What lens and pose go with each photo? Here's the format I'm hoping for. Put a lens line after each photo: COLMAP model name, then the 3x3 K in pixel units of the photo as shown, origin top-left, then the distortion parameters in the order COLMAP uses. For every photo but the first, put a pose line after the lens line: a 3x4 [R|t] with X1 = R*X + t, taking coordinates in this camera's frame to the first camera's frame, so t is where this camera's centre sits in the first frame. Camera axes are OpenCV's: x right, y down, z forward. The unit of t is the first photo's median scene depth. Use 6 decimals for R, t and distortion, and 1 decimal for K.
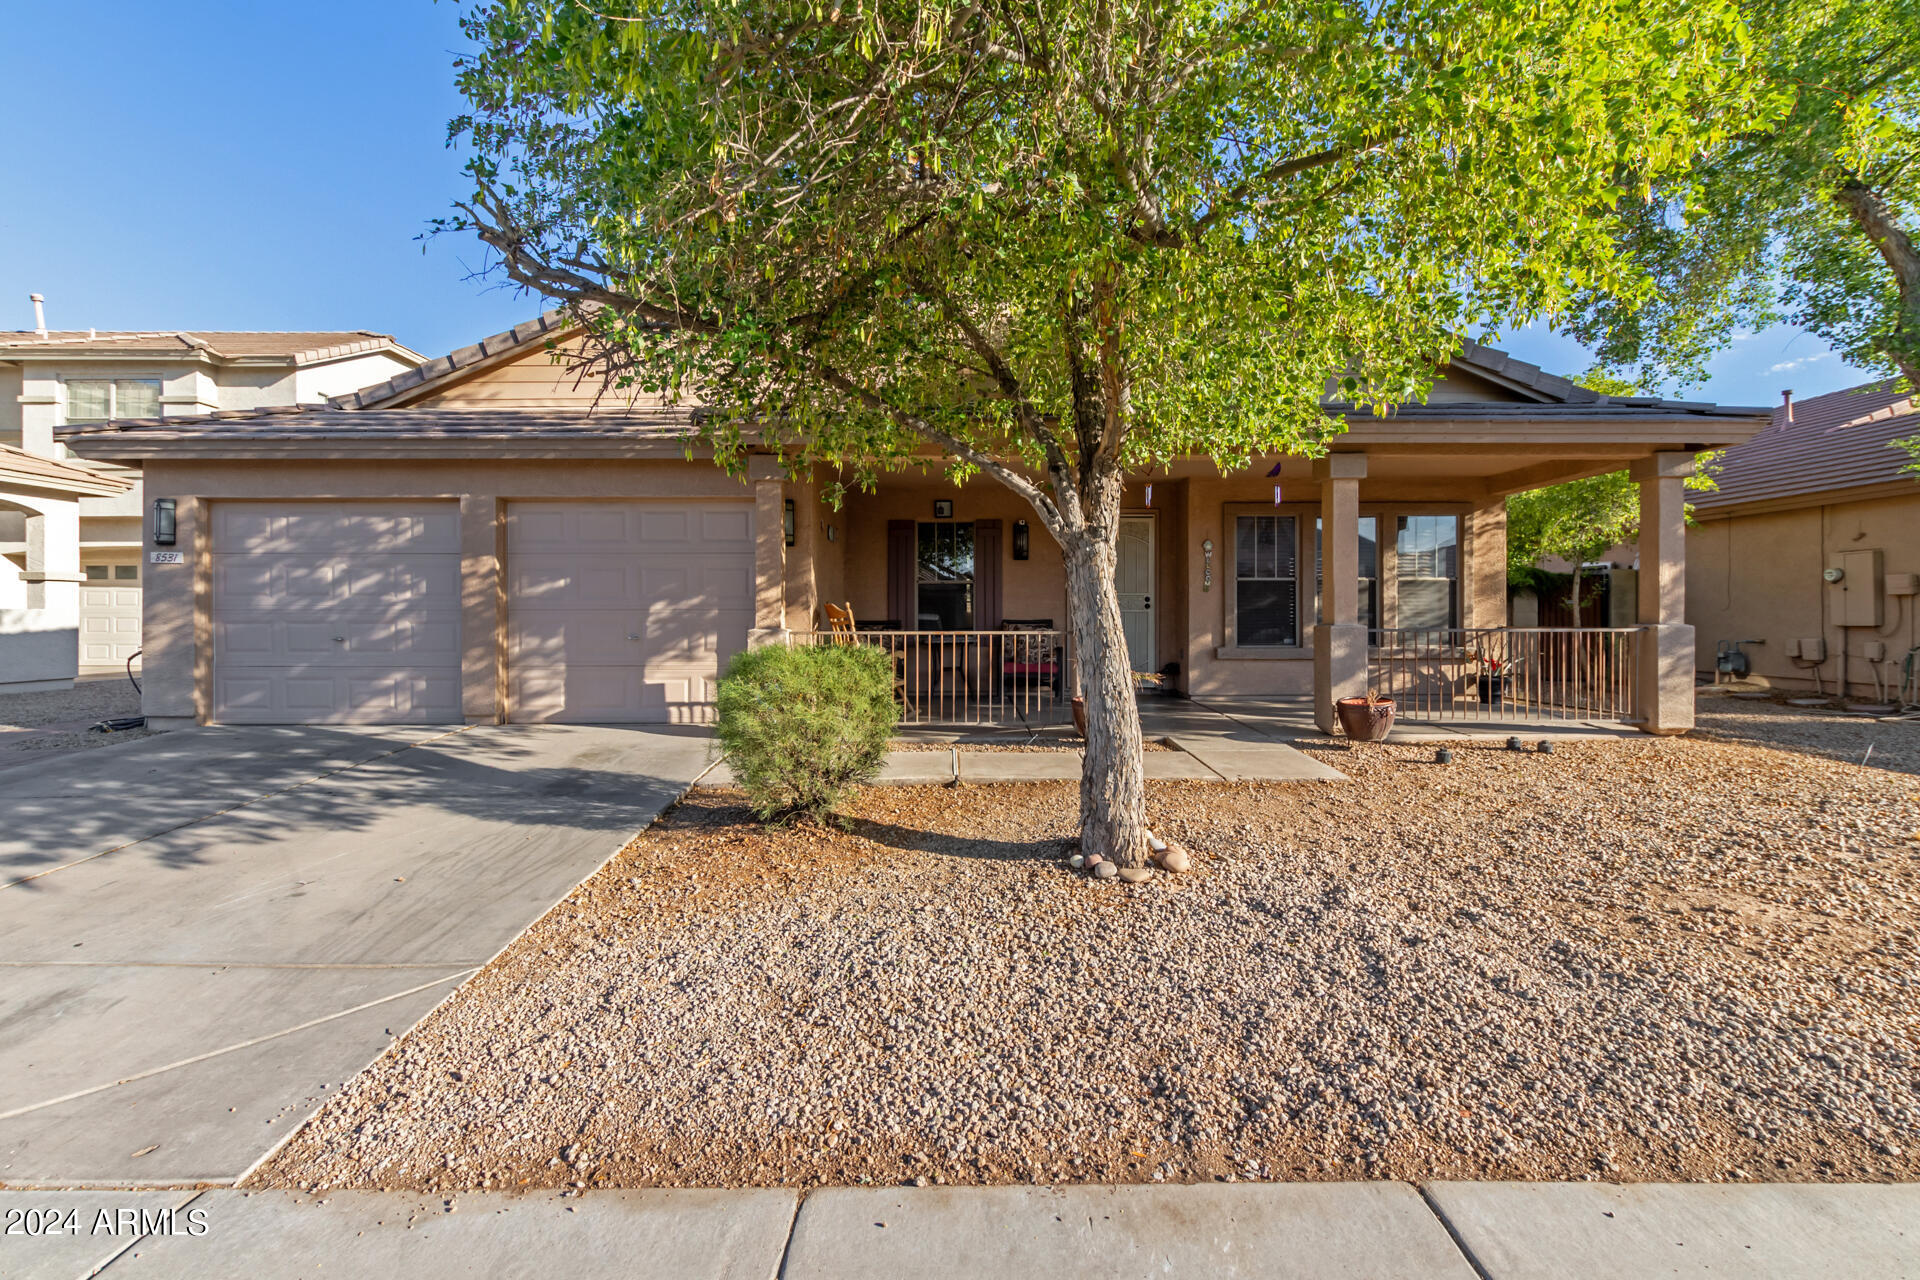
lens RADIAL K [[851.0, 0, 955.6], [0, 851.0, 628.8], [0, 0, 1]] dist [-0.002866, -0.000199]
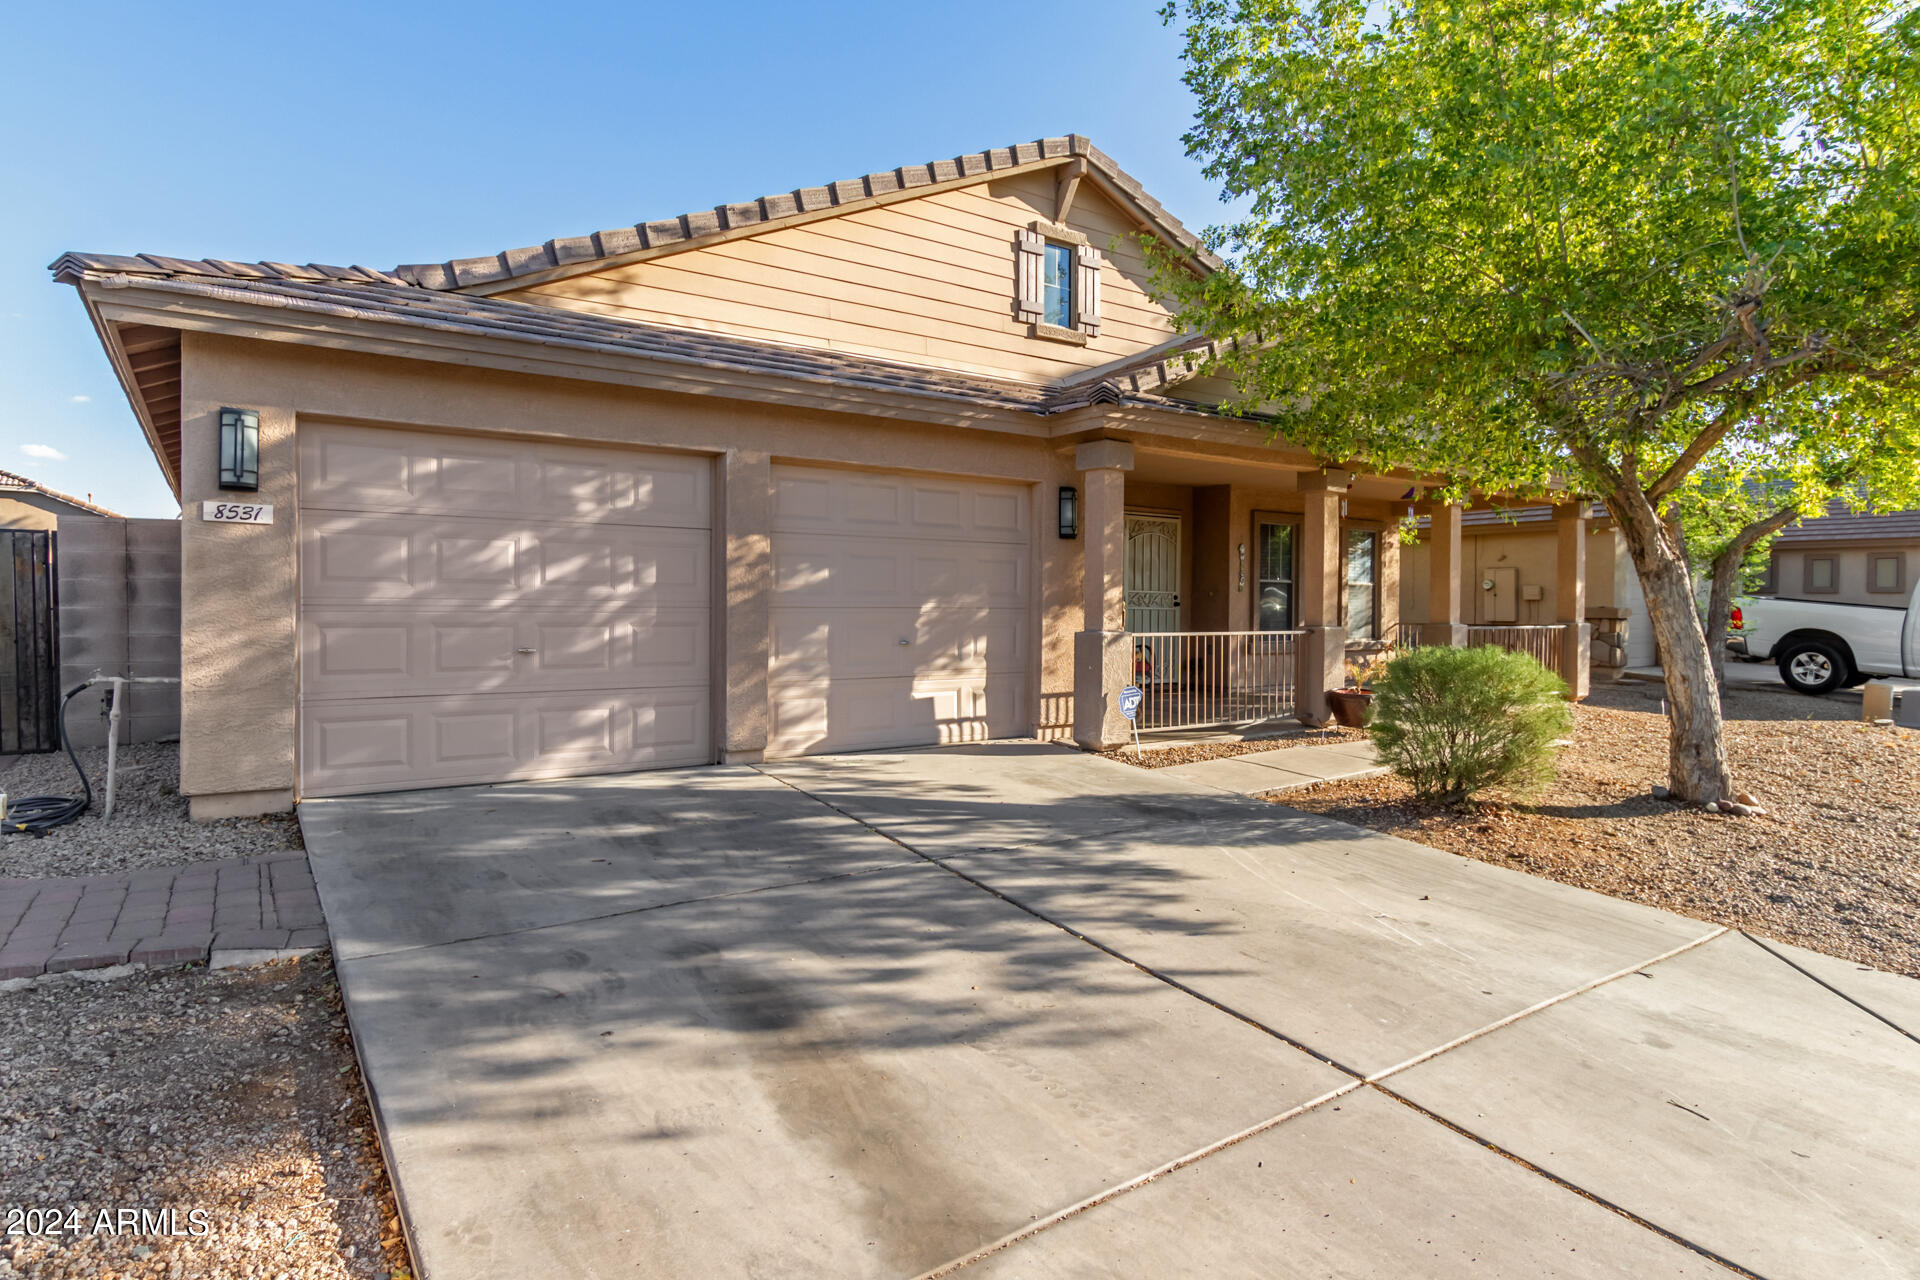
lens RADIAL K [[1014.1, 0, 960.0], [0, 1014.1, 640.0], [0, 0, 1]] dist [-0.000400, -0.000466]
pose [[0.822492, -0.013087, 0.568626, -0.886583], [-0.000095, 0.999732, 0.023146, -0.015107], [-0.568777, -0.019092, 0.822270, 0.167323]]
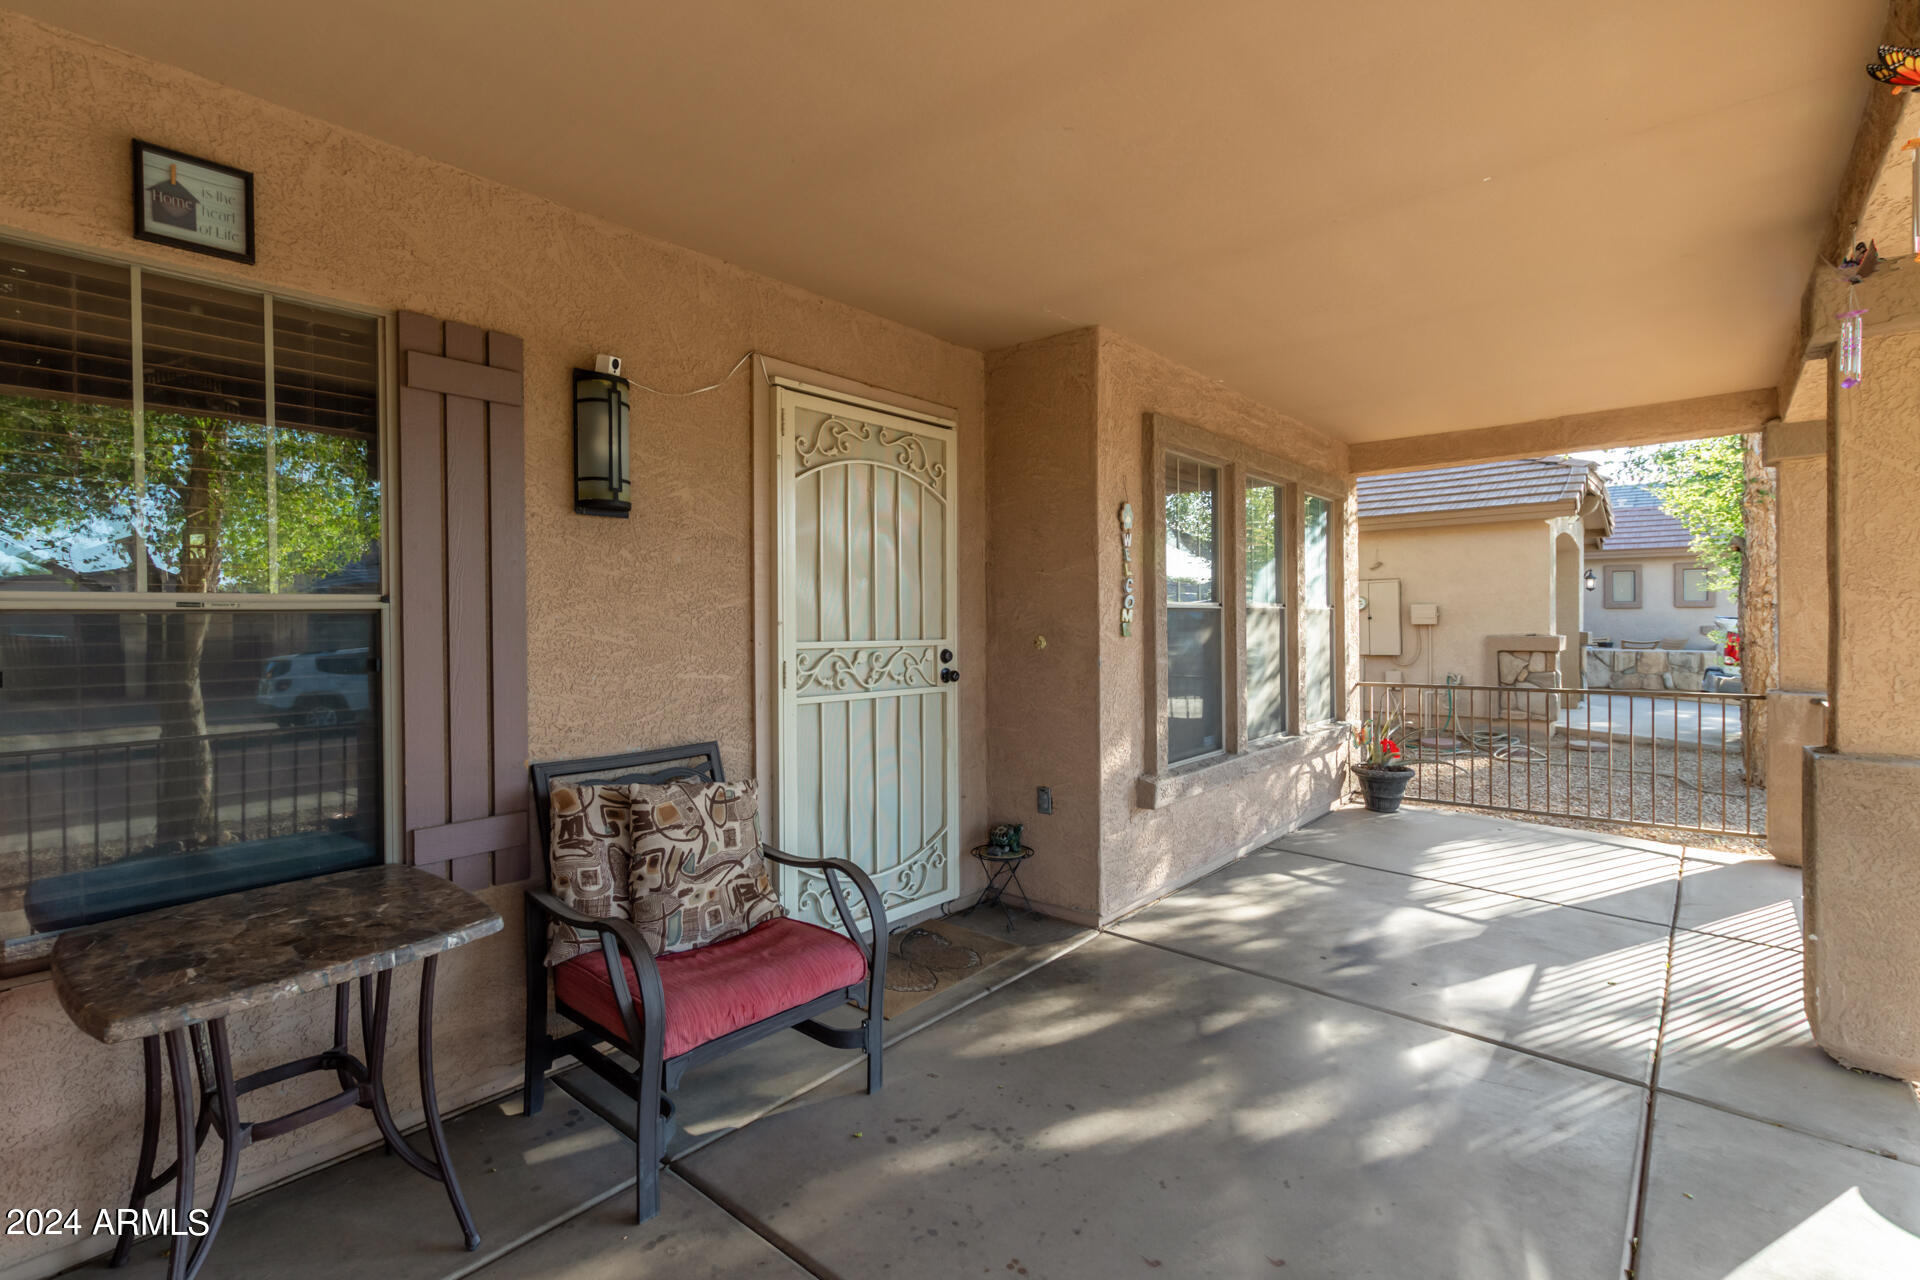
lens RADIAL K [[868.1, 0, 960.0], [0, 868.1, 640.0], [0, 0, 1]] dist [0.000517, -0.000270]
pose [[0.653942, -0.022130, 0.756221, -0.058025], [0.022562, 0.999698, 0.009744, -0.057500], [-0.756208, 0.010690, 0.654244, 0.966543]]
